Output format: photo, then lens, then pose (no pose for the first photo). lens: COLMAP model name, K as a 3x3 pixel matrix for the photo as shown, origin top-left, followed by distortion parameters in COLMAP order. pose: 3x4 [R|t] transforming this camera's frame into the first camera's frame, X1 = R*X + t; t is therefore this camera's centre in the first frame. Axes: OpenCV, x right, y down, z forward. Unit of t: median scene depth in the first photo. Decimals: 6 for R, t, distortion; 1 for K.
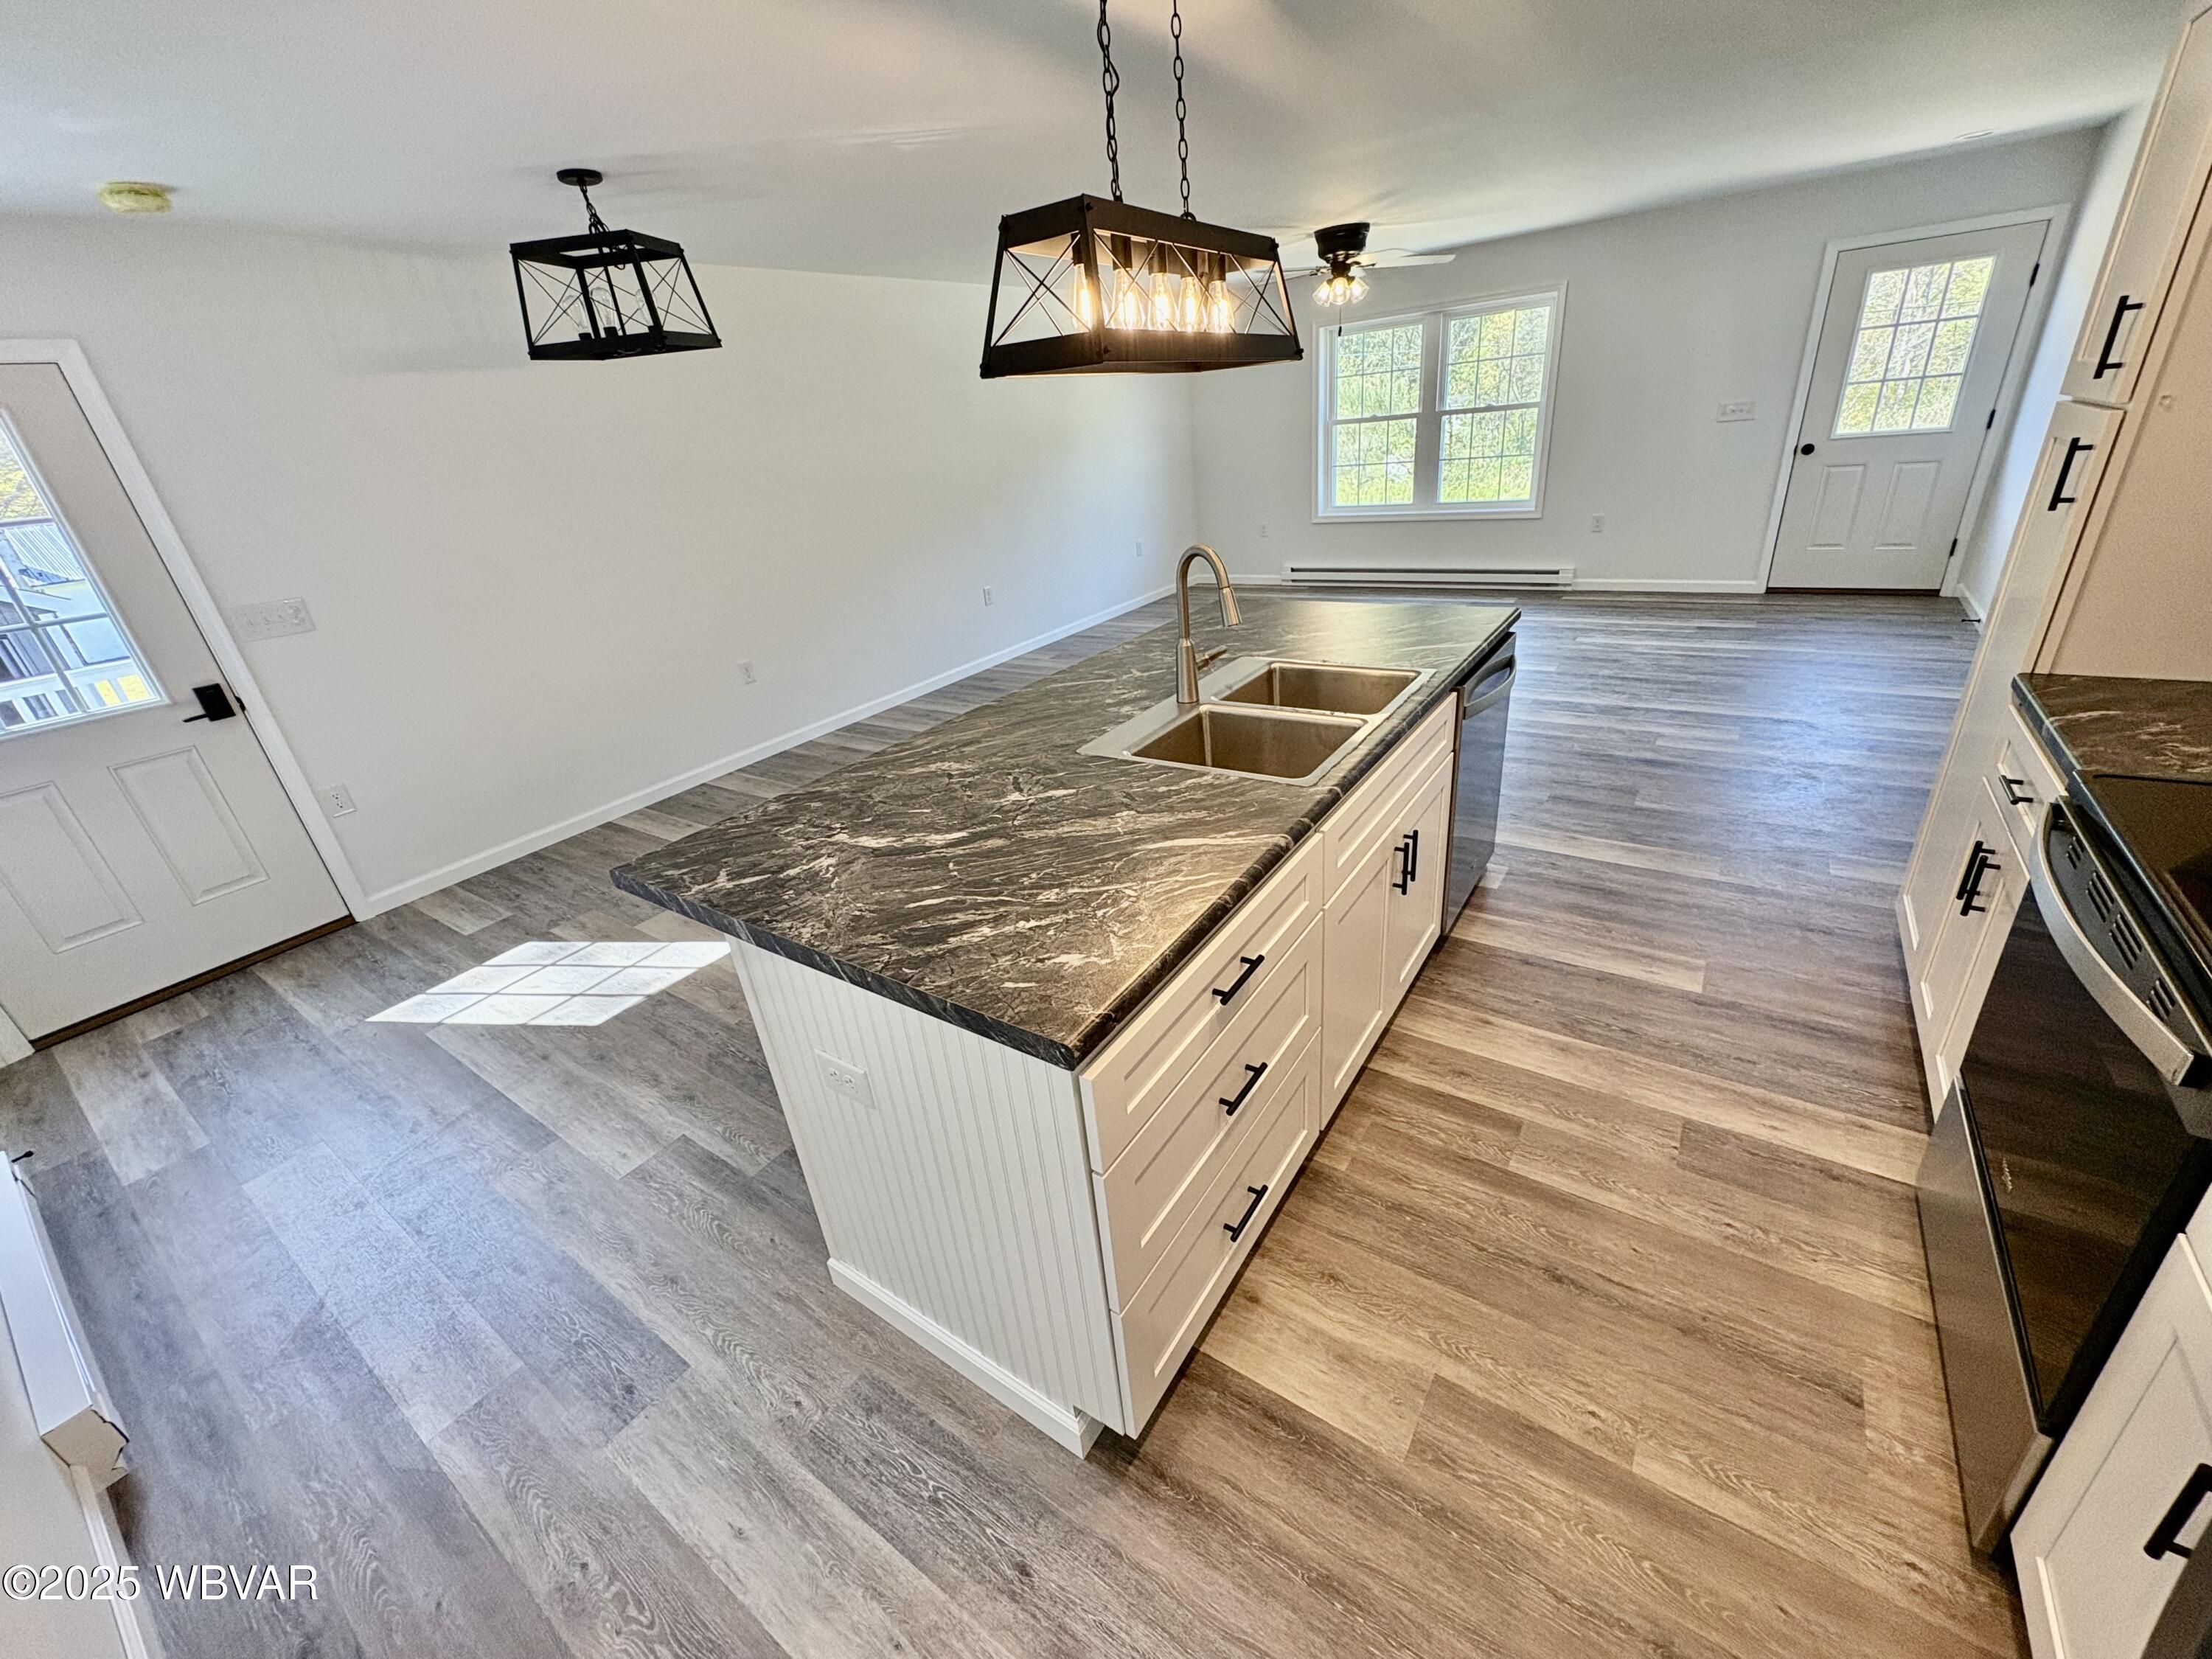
lens RADIAL K [[879.4, 0, 1104.4], [0, 879.4, 822.5], [0, 0, 1]] dist [-0.001099, 0.000136]
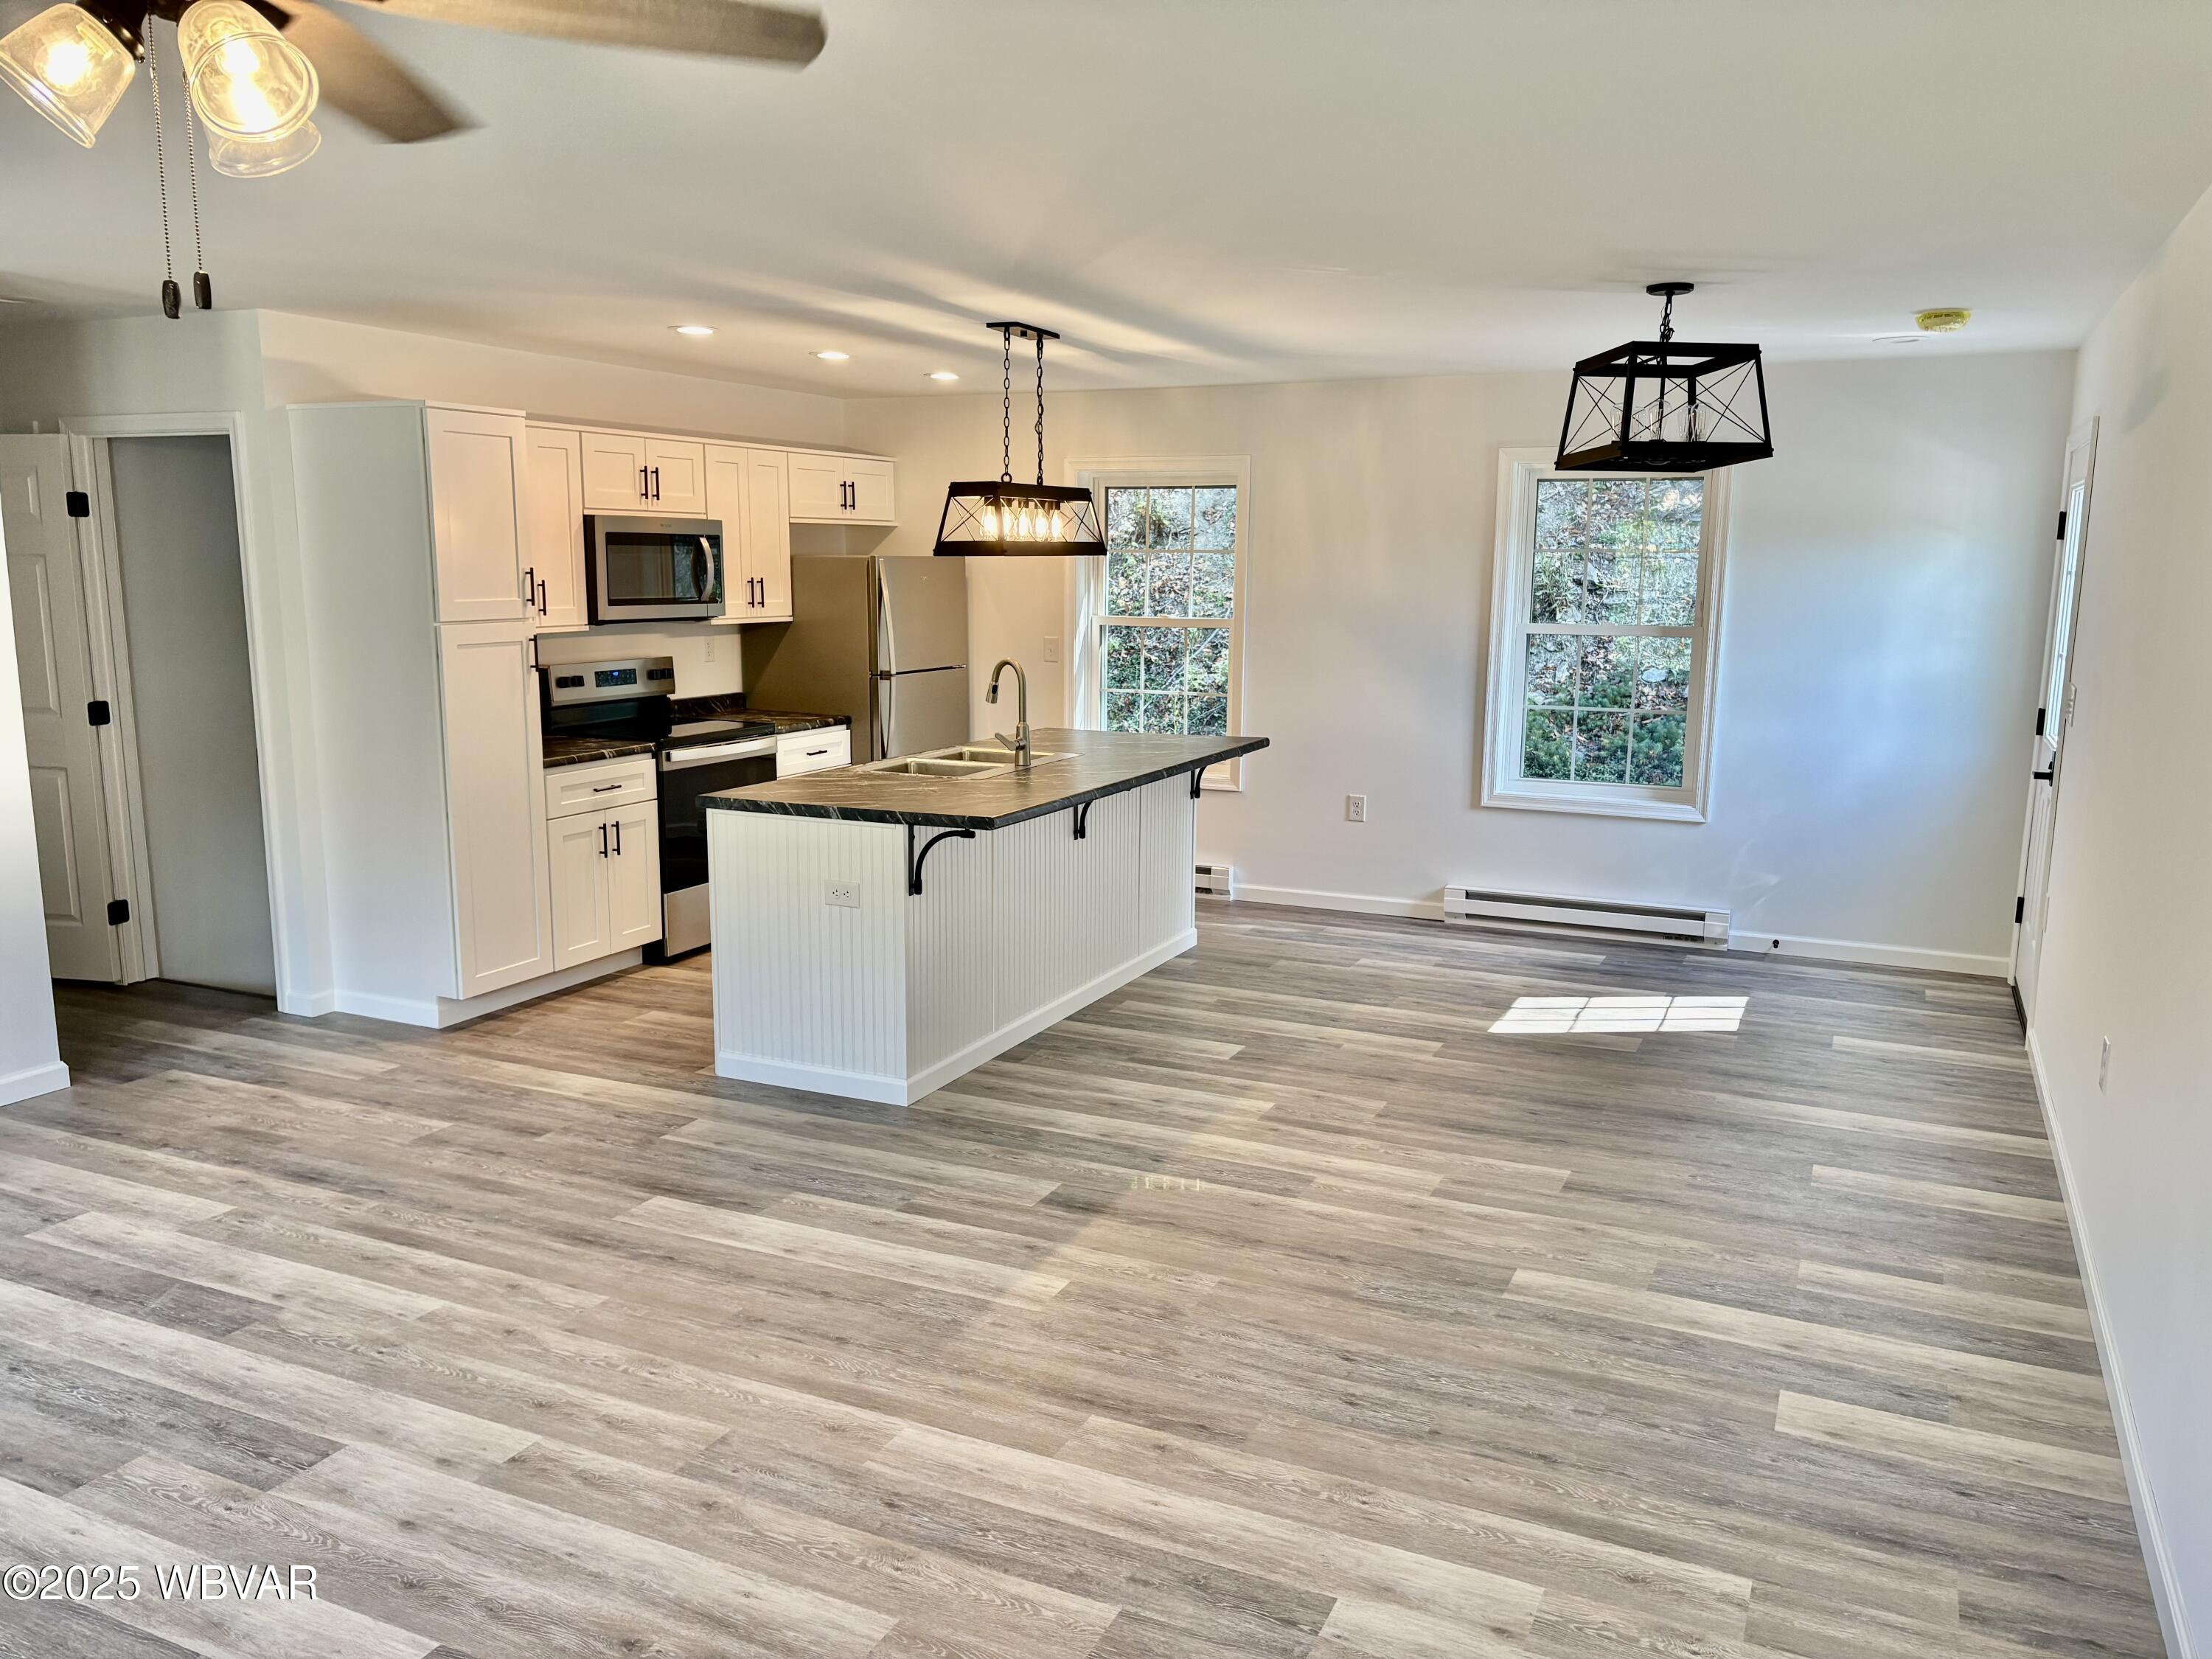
lens RADIAL K [[1671.7, 0, 1106.0], [0, 1671.7, 829.5], [0, 0, 1]] dist [0.049660, -0.048526]
pose [[-0.981903, 0.116023, -0.149685, 0.448549], [0.010452, 0.822366, 0.568863, -1.883918], [0.189097, 0.557004, -0.808696, 3.868190]]
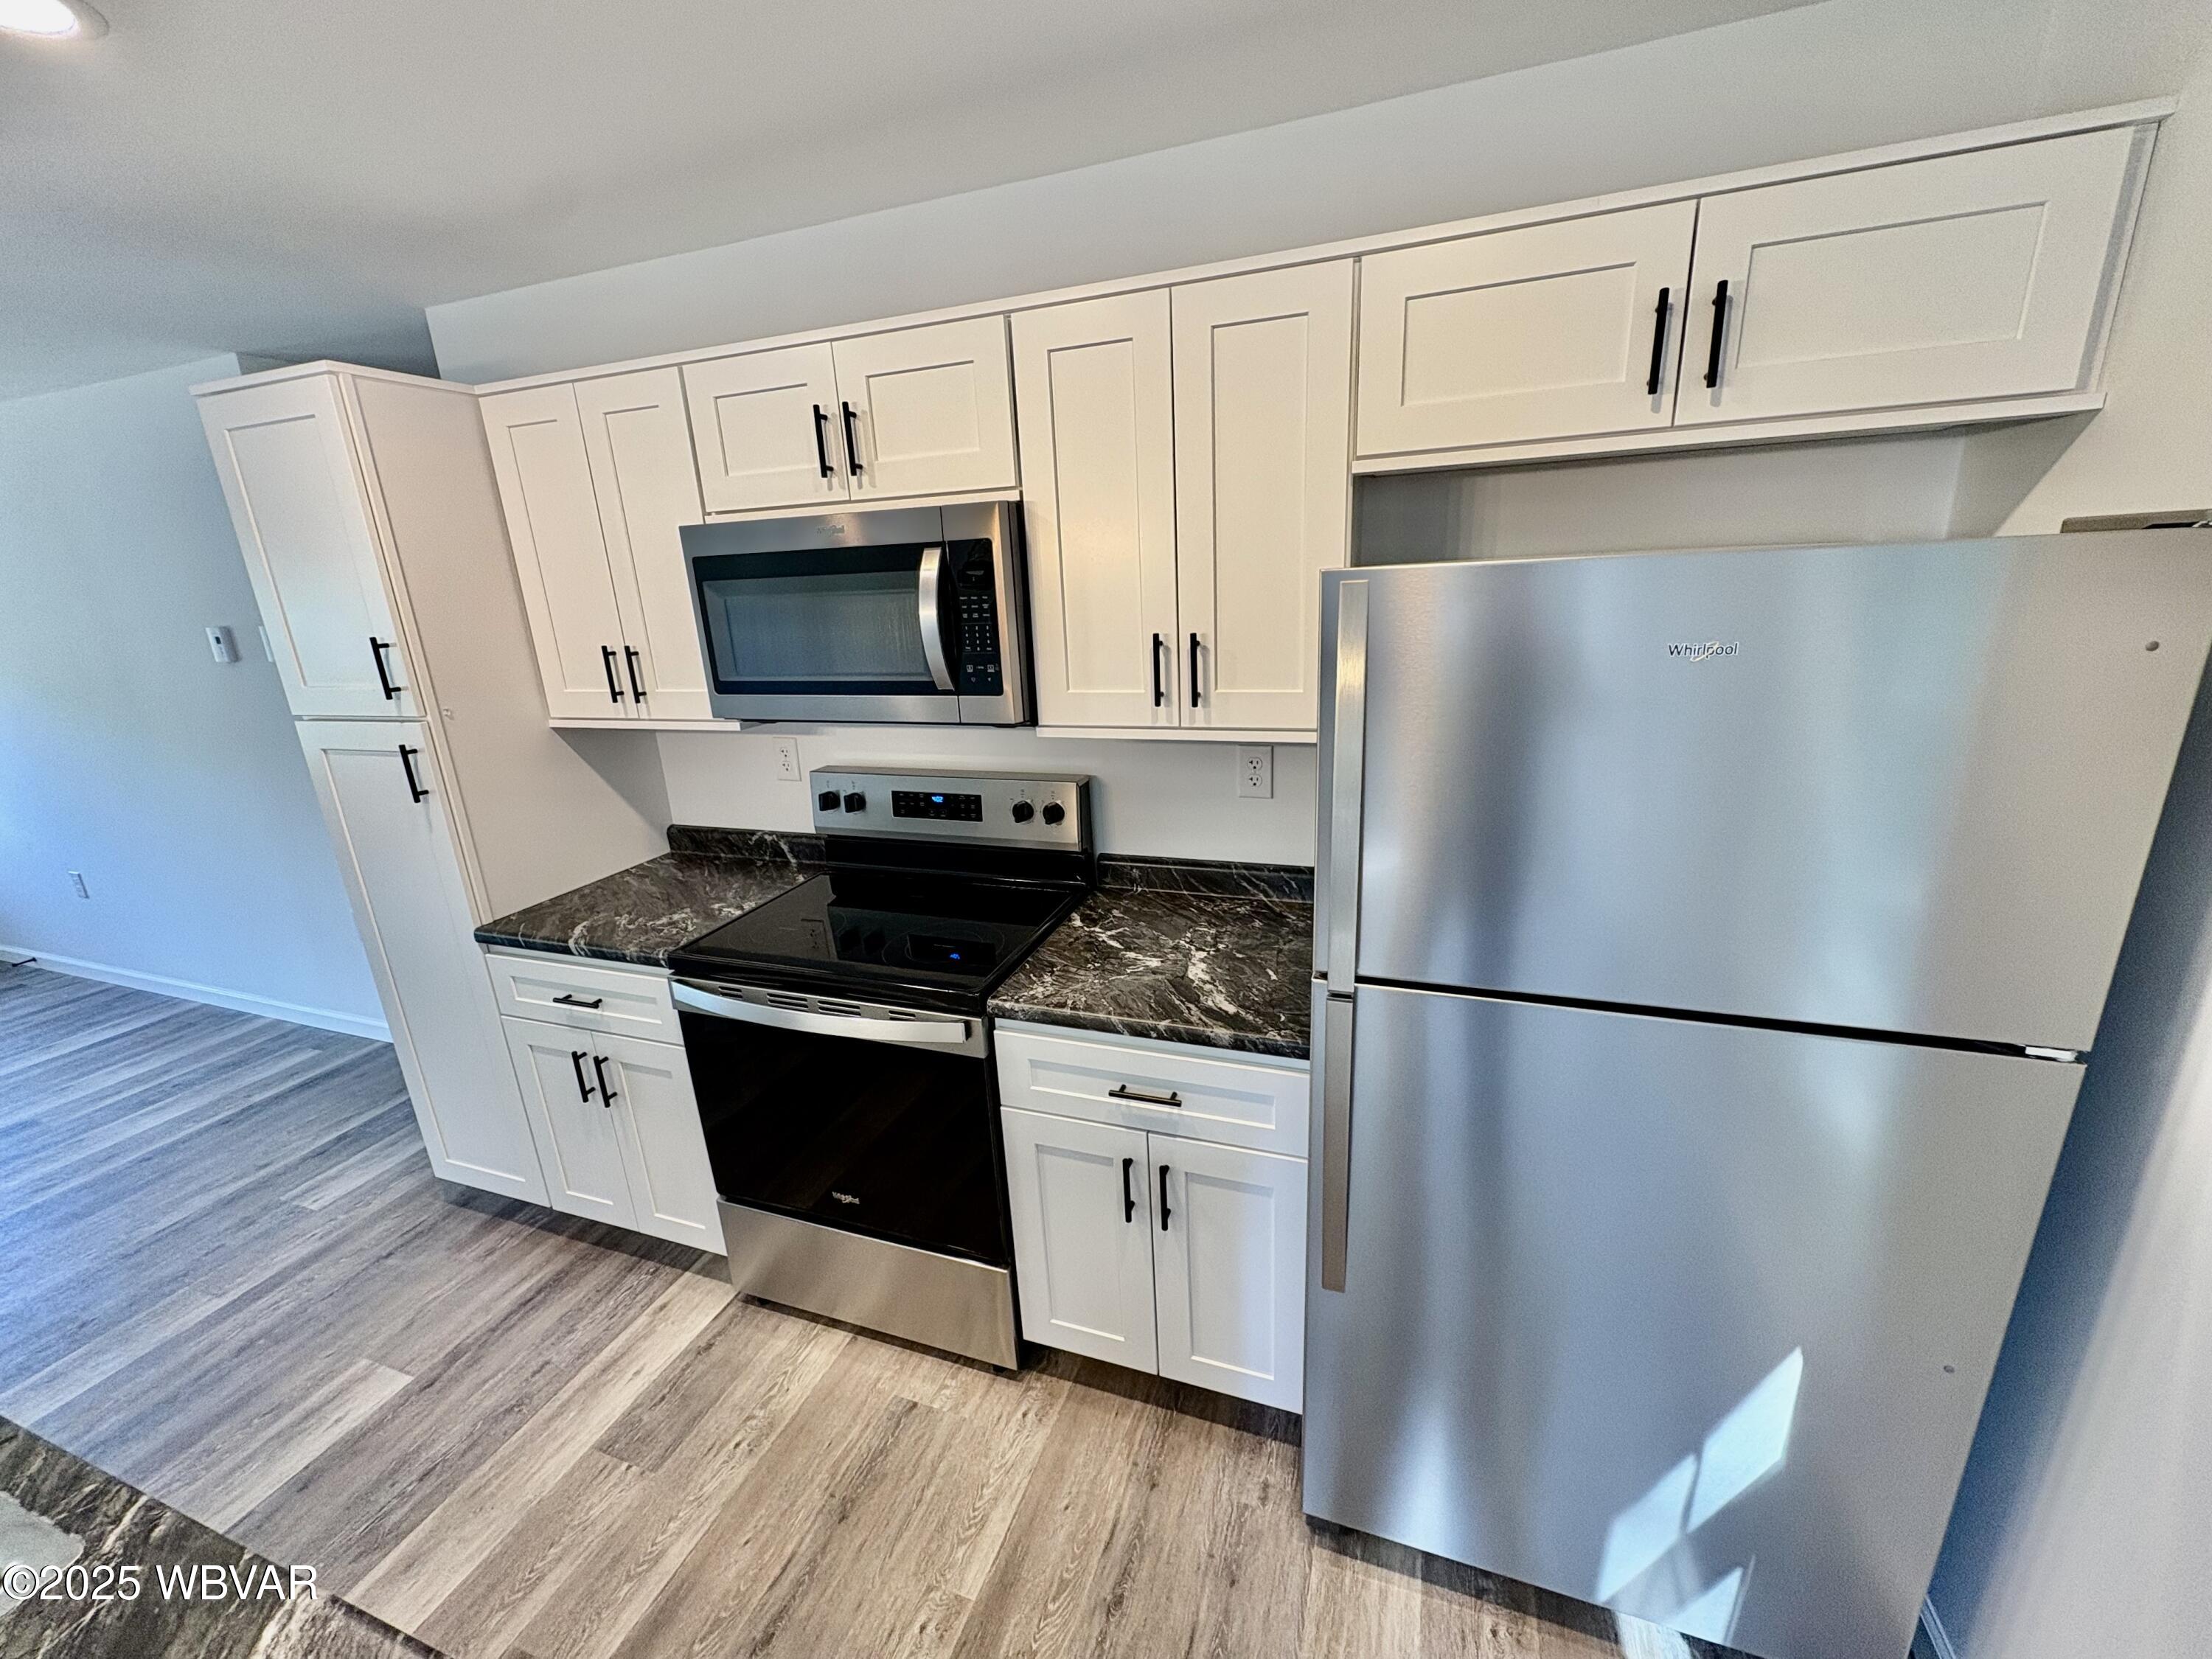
lens RADIAL K [[883.1, 0, 1091.9], [0, 883.1, 827.0], [0, 0, 1]] dist [0.004249, 0.000251]
pose [[-0.242113, -0.162235, 0.956588, -0.231321], [0.470237, 0.842769, 0.261949, -0.201805], [-0.848681, 0.513244, -0.127757, 0.386769]]
